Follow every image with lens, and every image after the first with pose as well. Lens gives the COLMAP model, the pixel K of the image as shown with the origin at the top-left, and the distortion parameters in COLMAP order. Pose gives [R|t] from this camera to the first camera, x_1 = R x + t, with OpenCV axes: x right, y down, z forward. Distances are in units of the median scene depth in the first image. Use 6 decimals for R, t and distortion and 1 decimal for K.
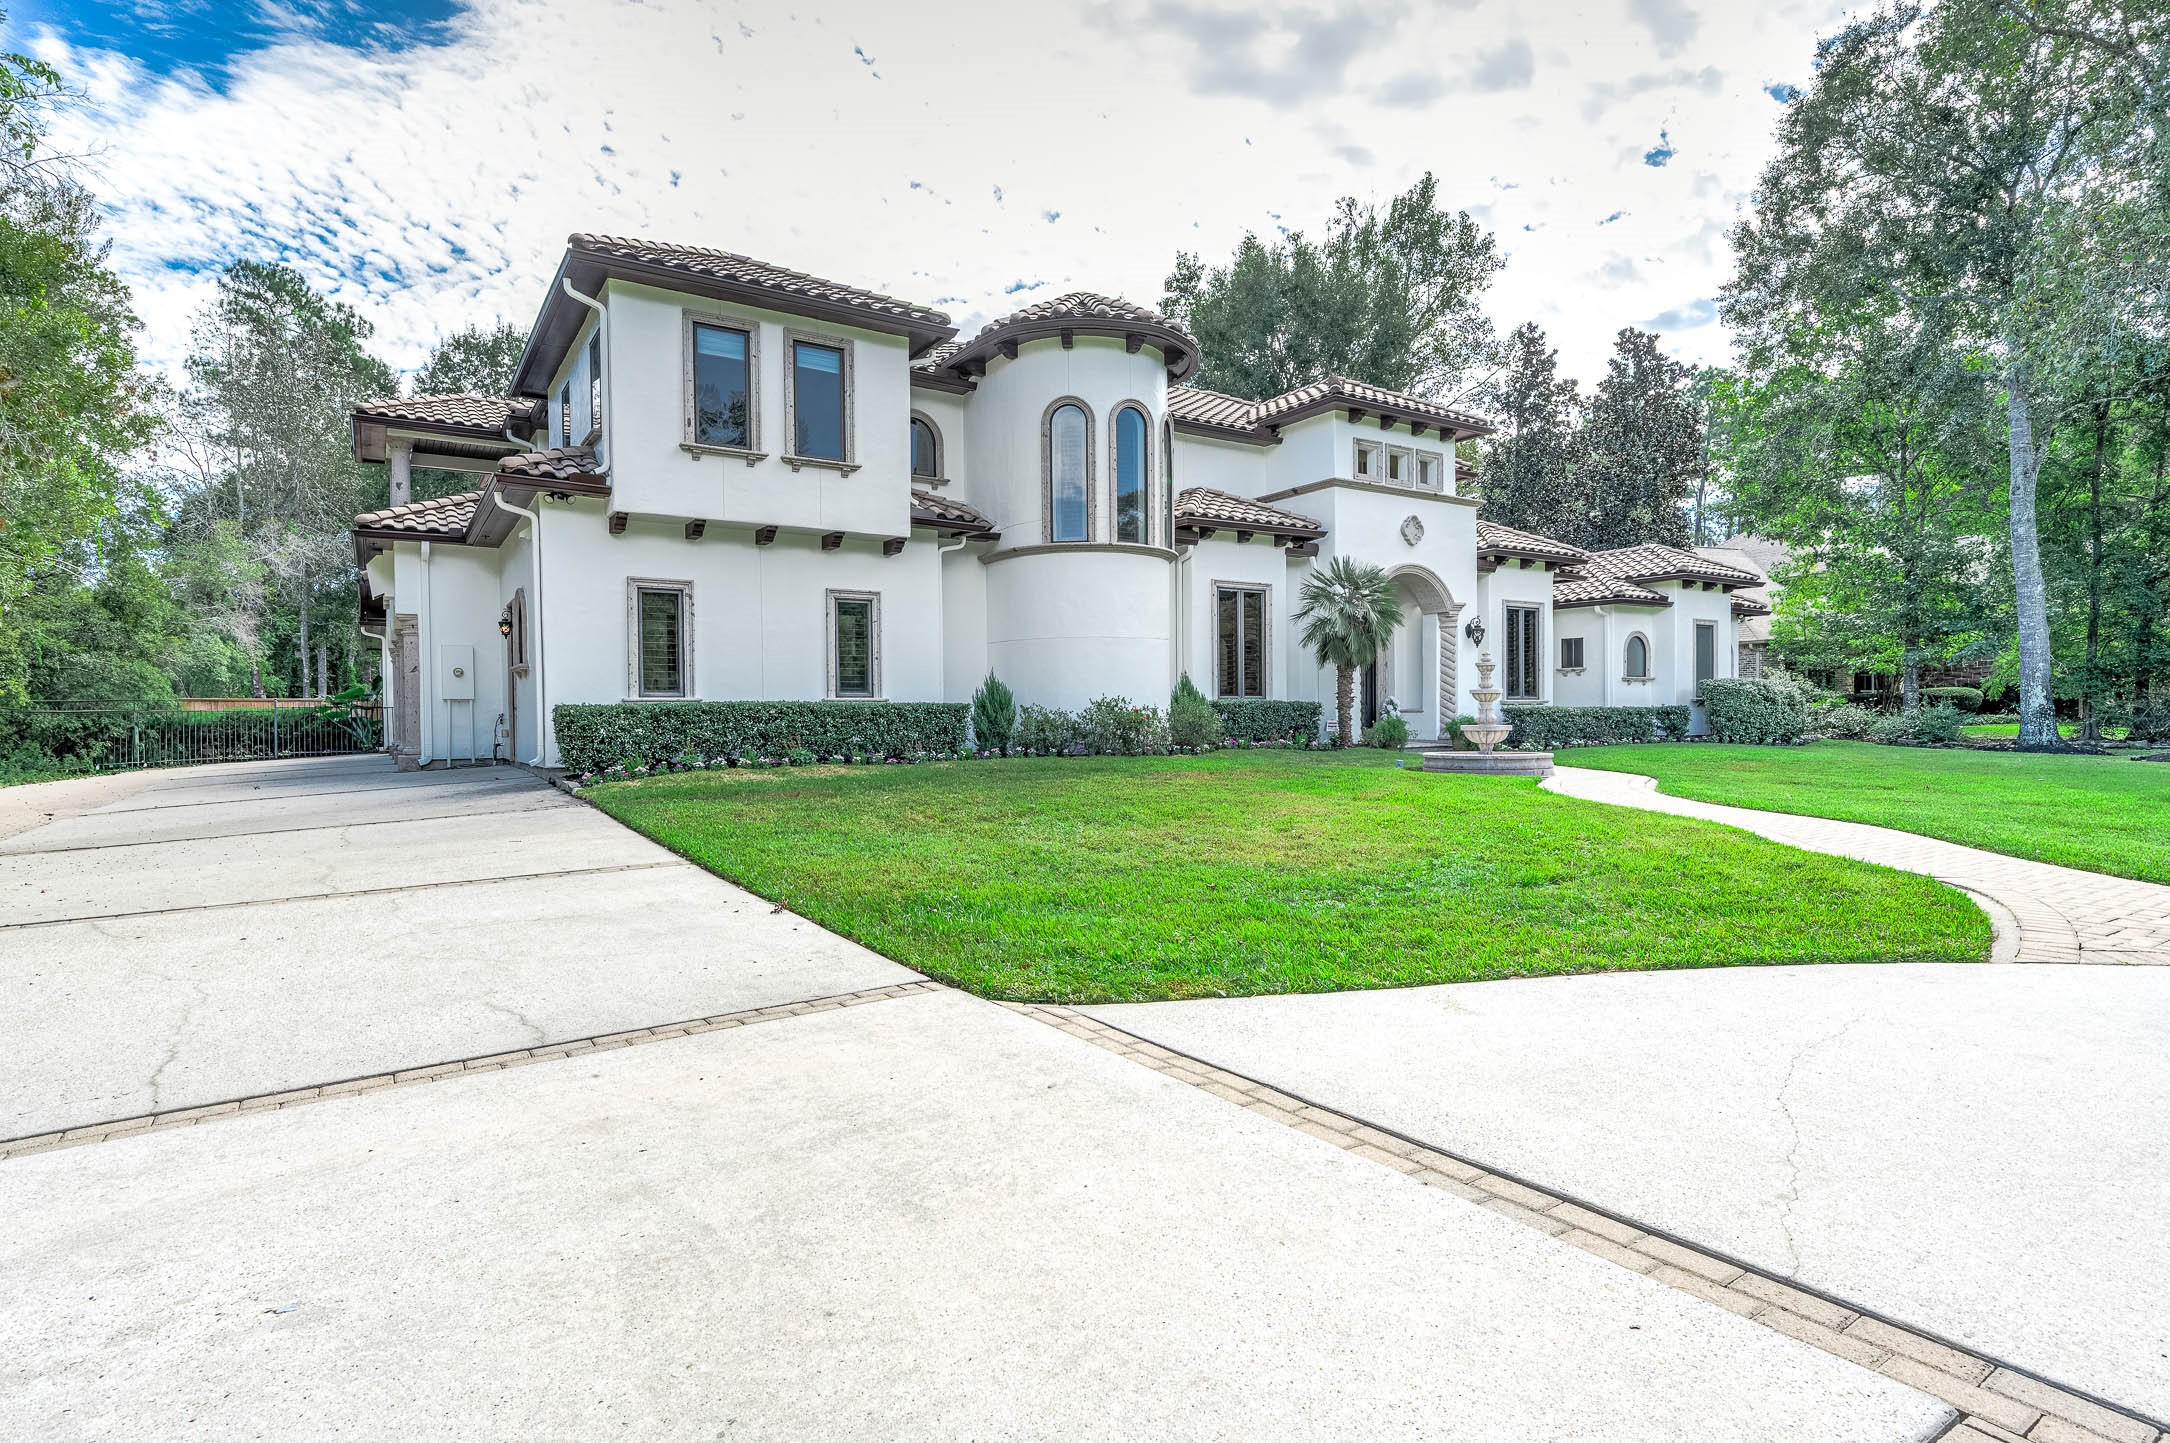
lens RADIAL K [[1068.7, 0, 1084.9], [0, 1068.7, 719.4], [0, 0, 1]] dist [-0.001464, -0.000139]
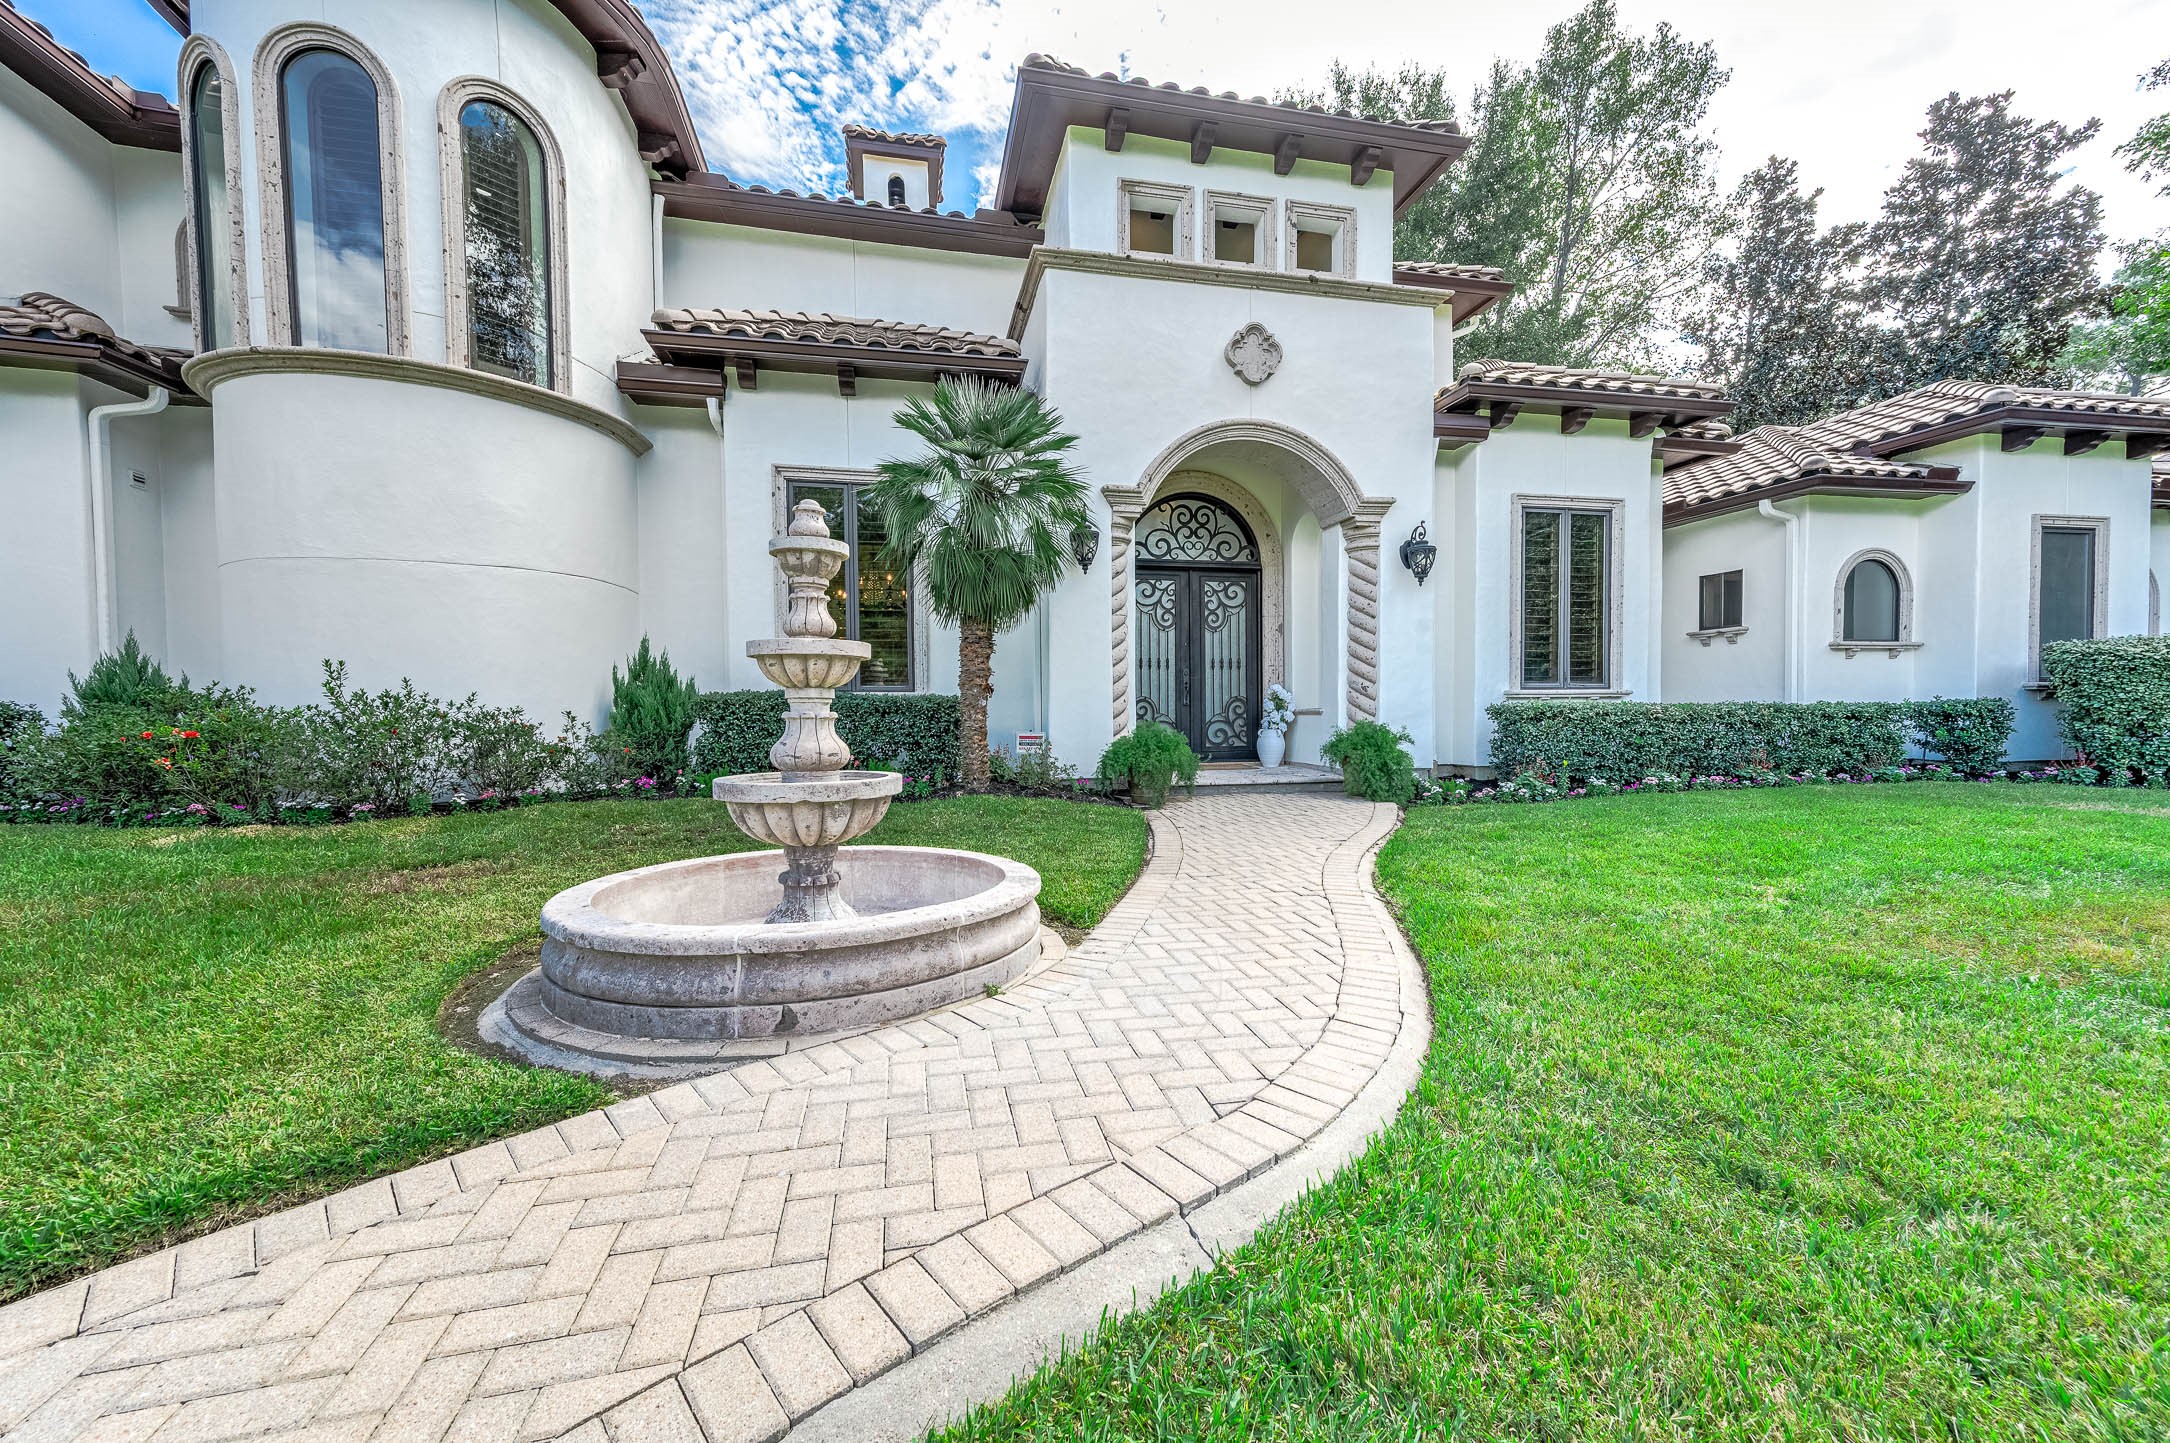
lens RADIAL K [[828.7, 0, 1083.5], [0, 828.7, 728.1], [0, 0, 1]] dist [0.012838, 0.000427]
pose [[0.934474, 0.010458, -0.355877, 0.318273], [-0.002037, 0.999709, 0.024029, -0.008331], [0.356025, -0.021730, 0.934224, 0.512266]]
